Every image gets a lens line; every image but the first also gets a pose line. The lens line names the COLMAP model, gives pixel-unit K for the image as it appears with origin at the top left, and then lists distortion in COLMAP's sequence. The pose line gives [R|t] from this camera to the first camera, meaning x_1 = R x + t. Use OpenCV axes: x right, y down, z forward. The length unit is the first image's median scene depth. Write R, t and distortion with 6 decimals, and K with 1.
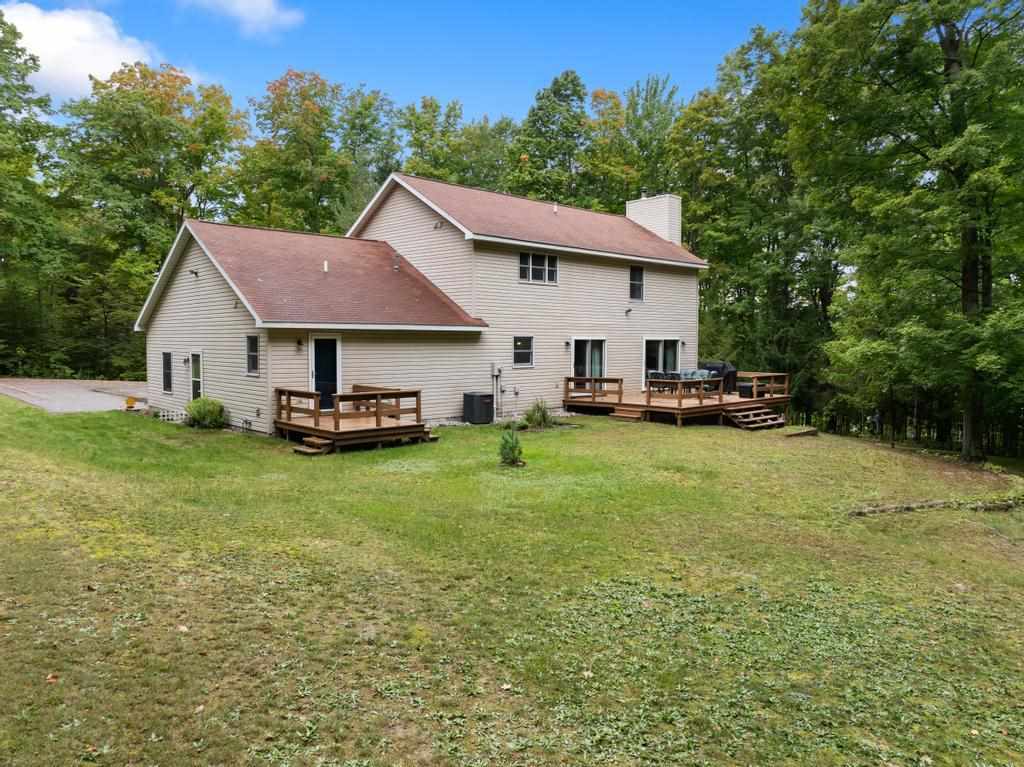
lens RADIAL K [[722.3, 0, 512.0], [0, 722.3, 383.5], [0, 0, 1]] dist [-0.045385, -0.000135]
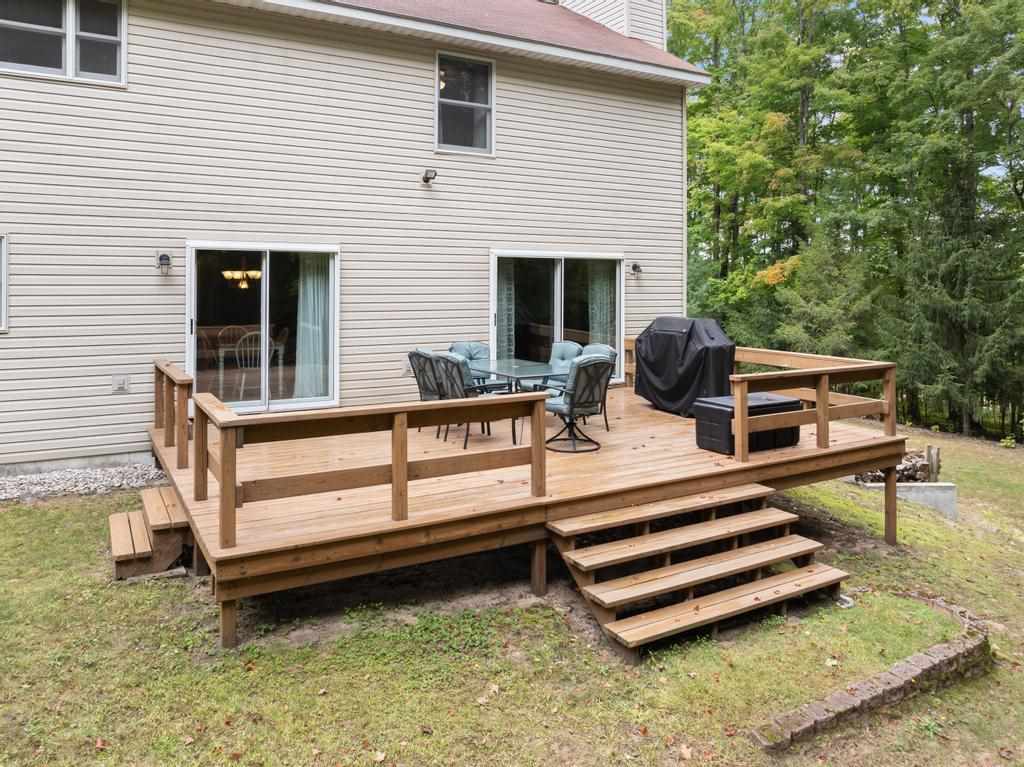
lens RADIAL K [[744.3, 0, 512.9], [0, 744.3, 294.7], [0, 0, 1]] dist [-0.058069, -0.001258]
pose [[0.974001, 0.004721, -0.226494, 0.273778], [-0.015510, 0.998827, -0.045880, -0.022198], [0.226012, 0.048200, 0.972931, 0.611294]]
